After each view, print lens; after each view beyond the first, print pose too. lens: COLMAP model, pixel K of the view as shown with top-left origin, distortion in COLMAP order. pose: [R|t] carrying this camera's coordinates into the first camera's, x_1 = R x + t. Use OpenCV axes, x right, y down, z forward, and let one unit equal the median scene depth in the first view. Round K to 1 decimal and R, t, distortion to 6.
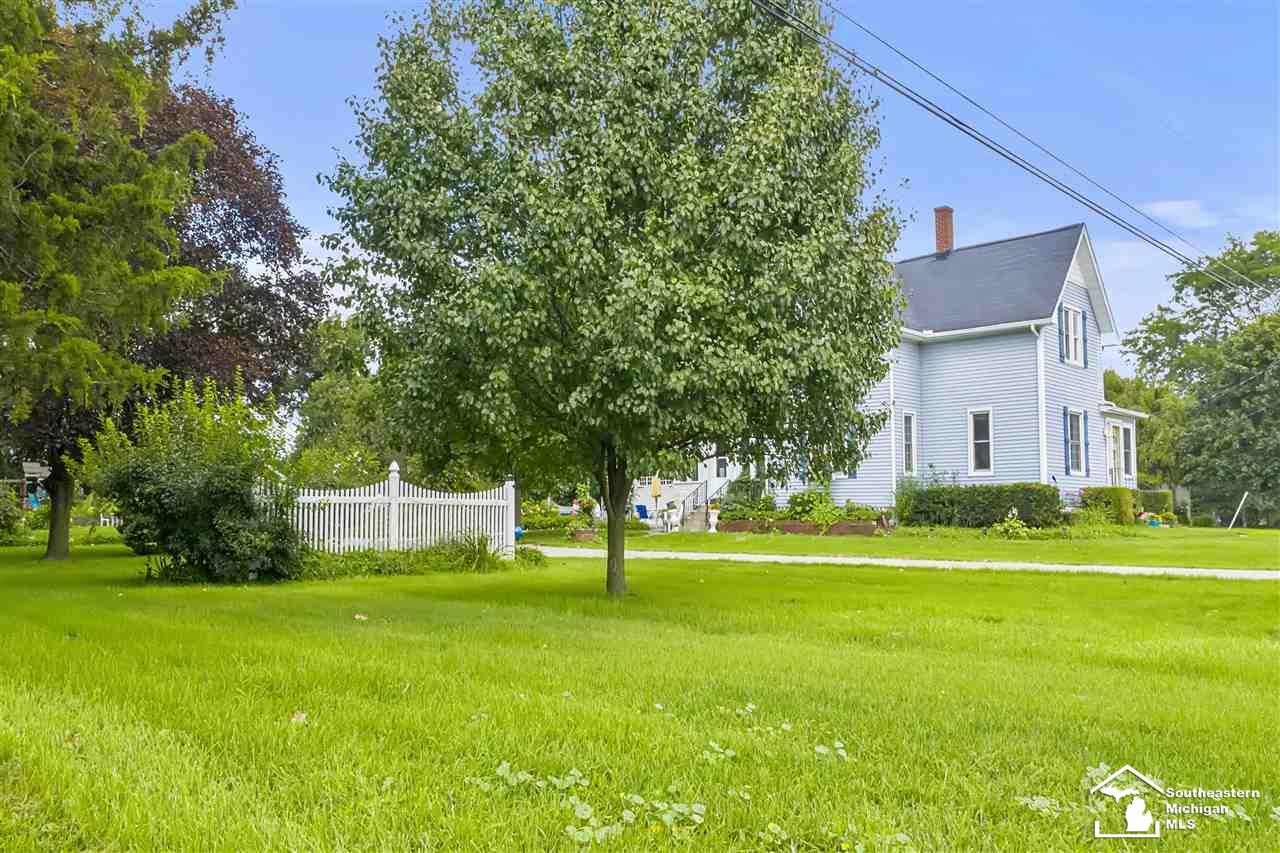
lens RADIAL K [[1146.9, 0, 640.0], [0, 1146.9, 426.5], [0, 0, 1]] dist [-0.032369, 0.001690]
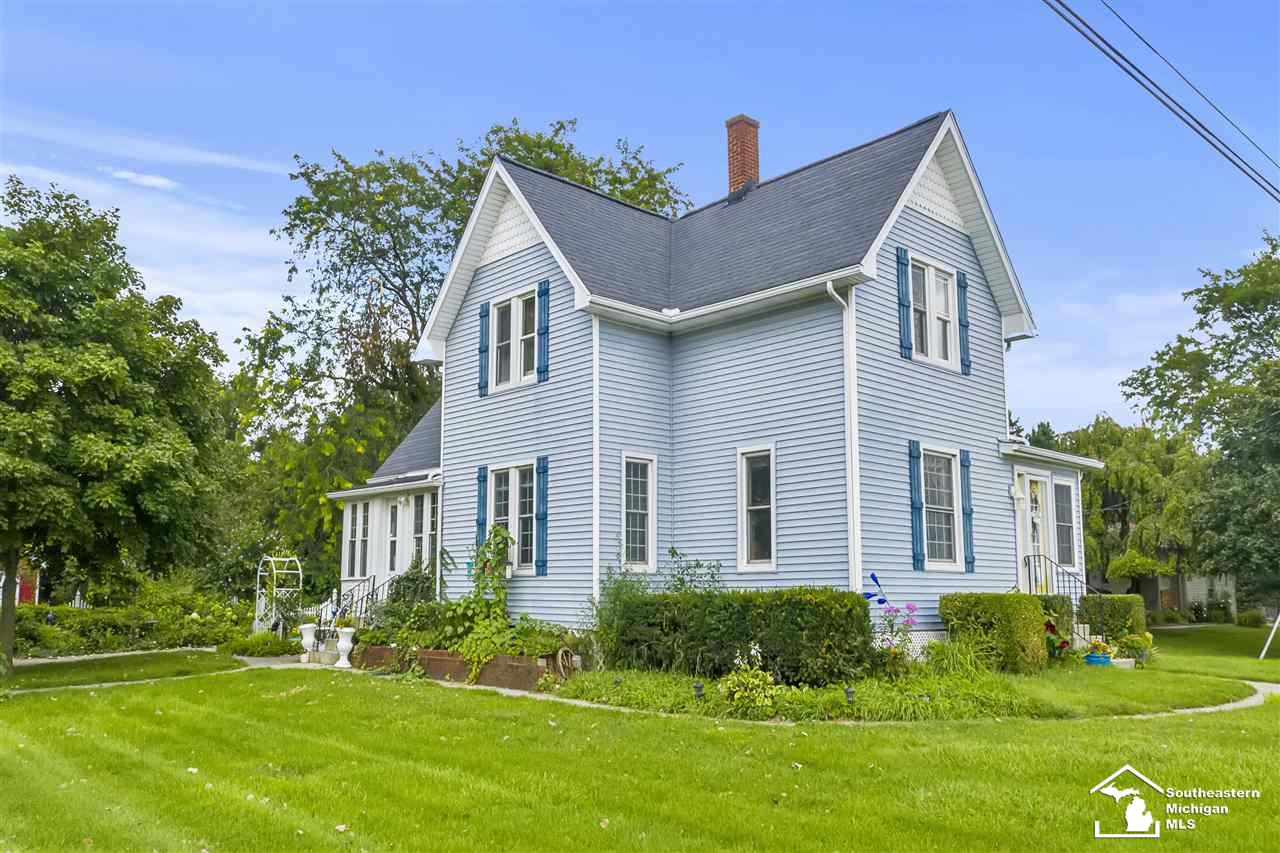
lens RADIAL K [[1146.9, 0, 640.0], [0, 1146.9, 426.5], [0, 0, 1]] dist [-0.032369, 0.001690]
pose [[0.998708, -0.007845, -0.050198, 0.252901], [0.004356, 0.997590, -0.069252, 0.011392], [0.050620, 0.068944, 0.996335, 0.428759]]
